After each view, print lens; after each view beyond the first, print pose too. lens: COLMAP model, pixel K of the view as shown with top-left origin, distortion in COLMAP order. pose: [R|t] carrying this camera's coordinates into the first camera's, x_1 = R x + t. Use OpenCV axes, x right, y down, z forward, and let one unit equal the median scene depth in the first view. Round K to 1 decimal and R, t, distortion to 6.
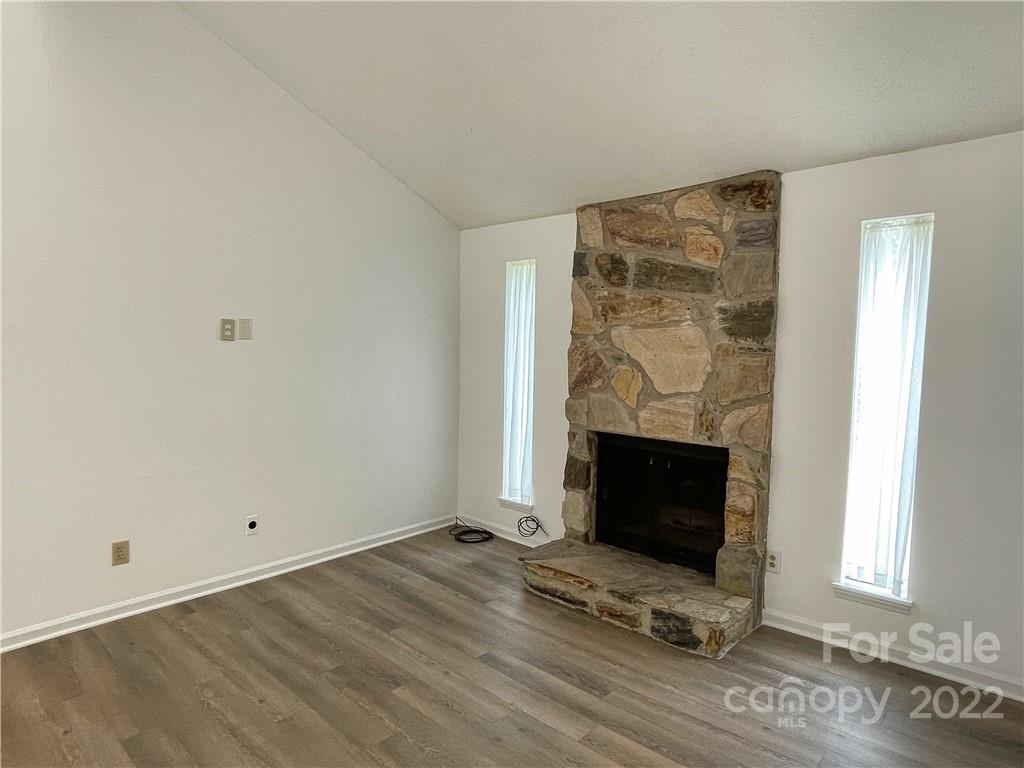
lens RADIAL K [[603.9, 0, 504.3], [0, 603.9, 389.8], [0, 0, 1]] dist [0.004260, -0.009773]
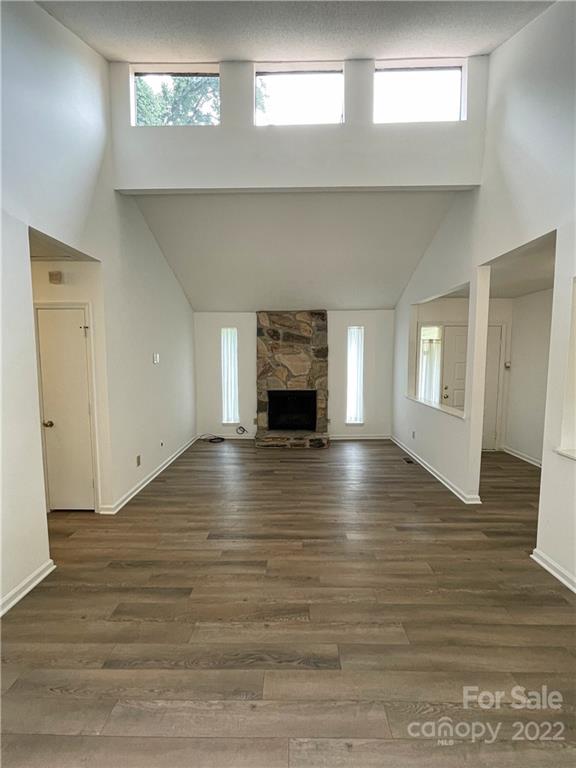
lens RADIAL K [[334.3, 0, 286.5], [0, 334.3, 382.6], [0, 0, 1]] dist [0.001239, -0.000379]
pose [[0.743137, -0.070888, 0.665374, -0.965502], [0.066361, 0.997278, 0.032131, -0.016768], [-0.665840, 0.020277, 0.745819, -0.271428]]
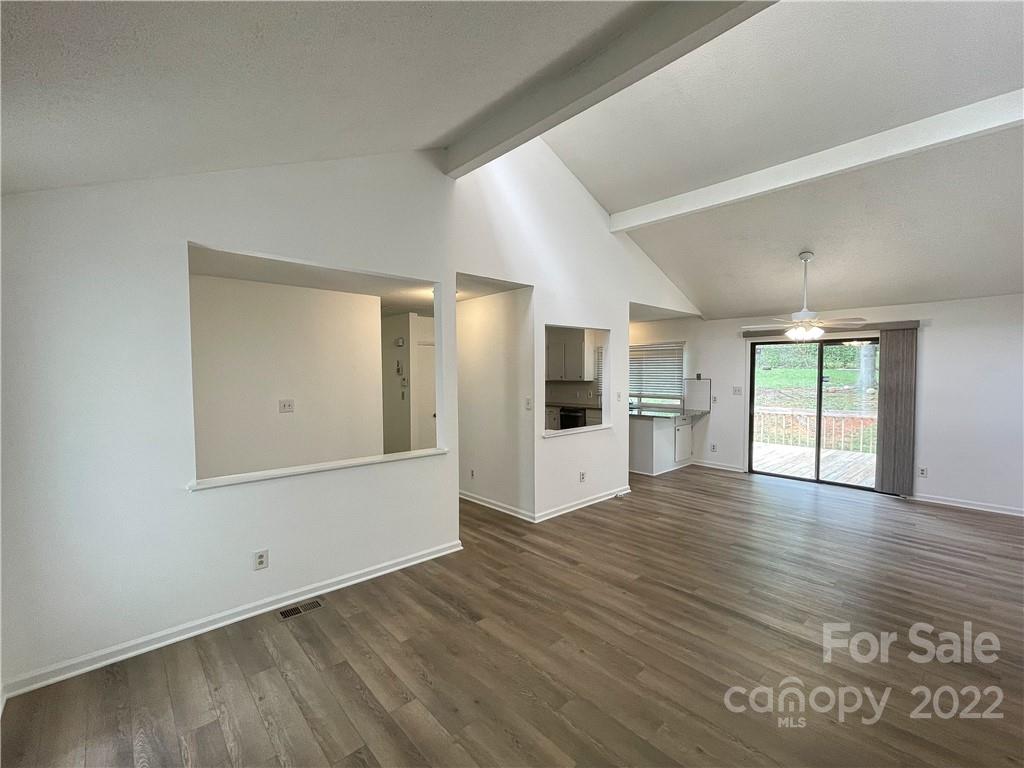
lens RADIAL K [[445.8, 0, 507.1], [0, 445.8, 389.3], [0, 0, 1]] dist [0.001239, -0.000379]
pose [[-0.996250, -0.012551, 0.085604, -0.115250], [-0.002610, 0.993331, 0.115267, -0.122041], [-0.086480, 0.114611, -0.989639, 1.213549]]
